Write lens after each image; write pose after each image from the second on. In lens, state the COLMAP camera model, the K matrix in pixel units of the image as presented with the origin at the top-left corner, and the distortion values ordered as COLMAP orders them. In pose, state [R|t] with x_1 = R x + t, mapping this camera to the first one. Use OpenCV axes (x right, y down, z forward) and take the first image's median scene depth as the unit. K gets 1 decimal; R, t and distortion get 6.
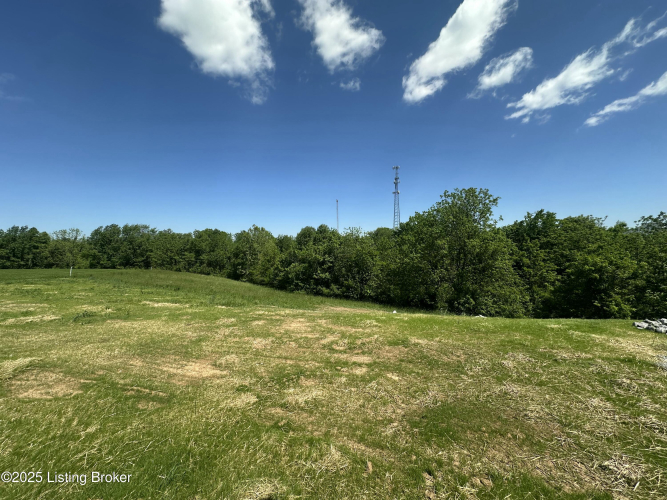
lens RADIAL K [[270.9, 0, 328.4], [0, 270.9, 243.9], [0, 0, 1]] dist [0.001259, 0.001724]
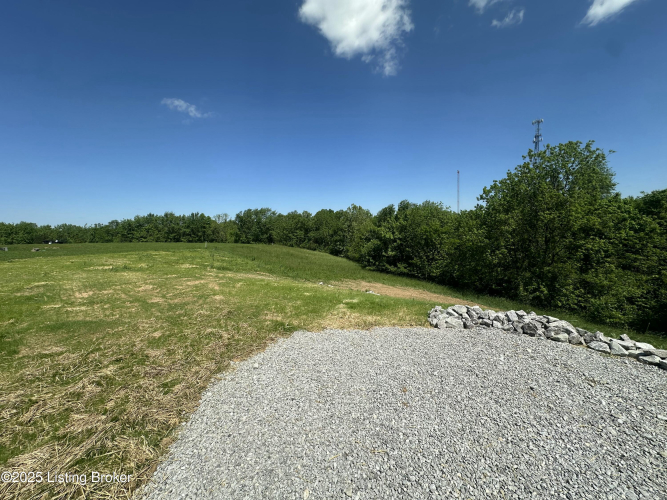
lens RADIAL K [[270.9, 0, 337.7], [0, 270.9, 250.9], [0, 0, 1]] dist [0.001259, 0.001724]
pose [[0.906452, 0.026494, -0.421476, 0.140856], [0.018406, 0.994603, 0.102105, 0.002204], [0.421907, -0.100311, 0.901073, 0.011862]]
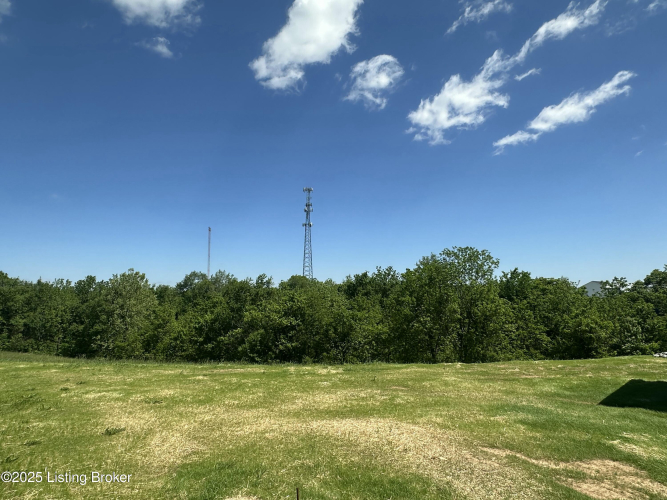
lens RADIAL K [[432.6, 0, 319.3], [0, 432.6, 250.9], [0, 0, 1]] dist [-0.014375, 0.001879]
pose [[0.943522, 0.044857, 0.328260, -0.177248], [-0.009850, 0.994152, -0.107542, -0.008245], [-0.331164, 0.098234, 0.938446, -0.096172]]
